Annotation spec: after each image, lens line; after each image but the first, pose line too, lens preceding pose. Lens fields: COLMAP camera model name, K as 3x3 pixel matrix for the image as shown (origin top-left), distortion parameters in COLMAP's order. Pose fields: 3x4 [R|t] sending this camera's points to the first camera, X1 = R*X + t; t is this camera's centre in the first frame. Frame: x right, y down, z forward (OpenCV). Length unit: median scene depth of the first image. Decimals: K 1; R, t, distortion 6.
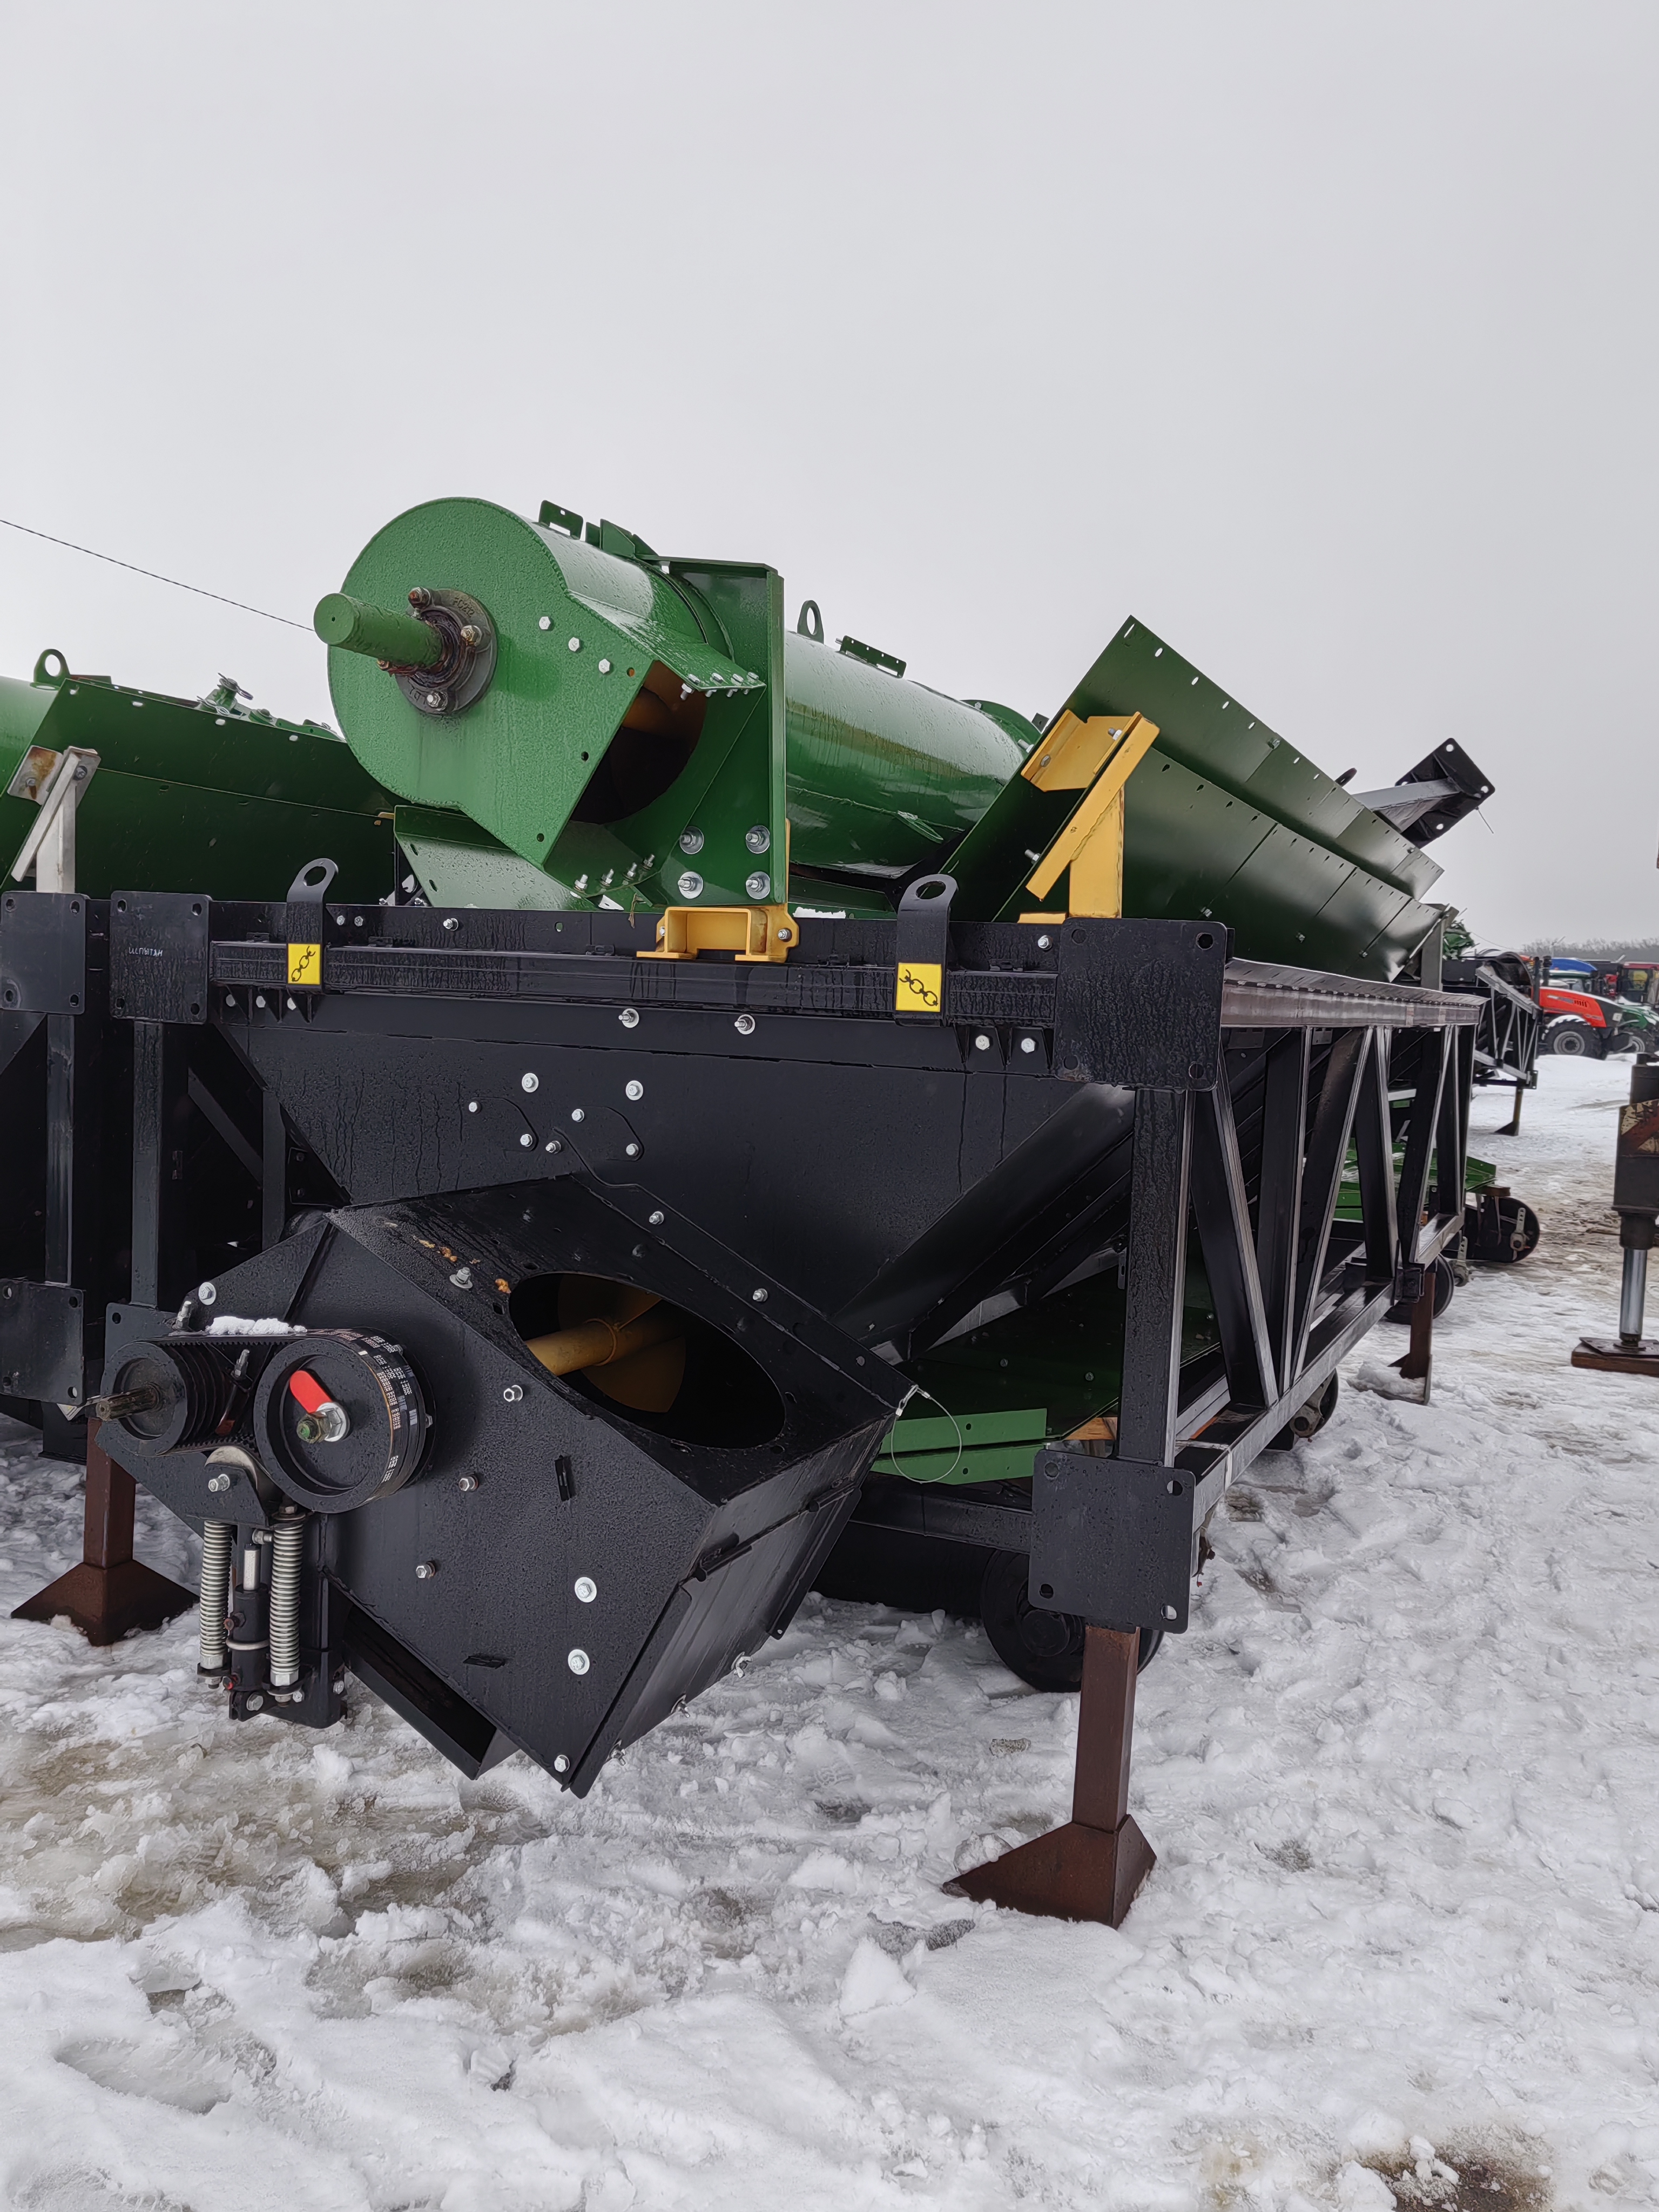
lens RADIAL K [[1767.3, 0, 829.5], [0, 1767.3, 1104.4], [0, 0, 1]] dist [0.014982, 0.004327]
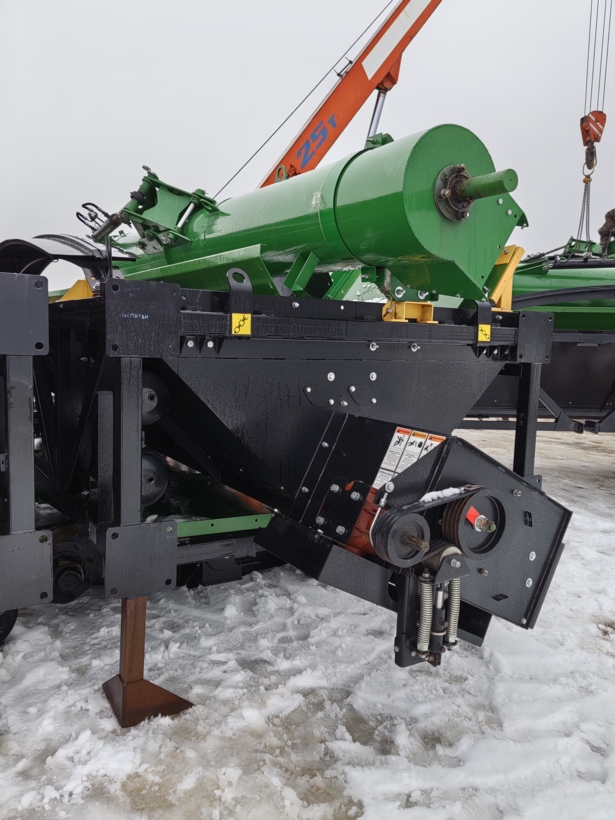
lens RADIAL K [[655.1, 0, 306.7], [0, 655.1, 409.9], [0, 0, 1]] dist [0.014982, 0.004327]
pose [[0.550471, -0.116359, 0.826705, -0.886327], [0.048744, 0.993030, 0.107313, -0.061554], [-0.833430, -0.018776, 0.552306, 0.561440]]
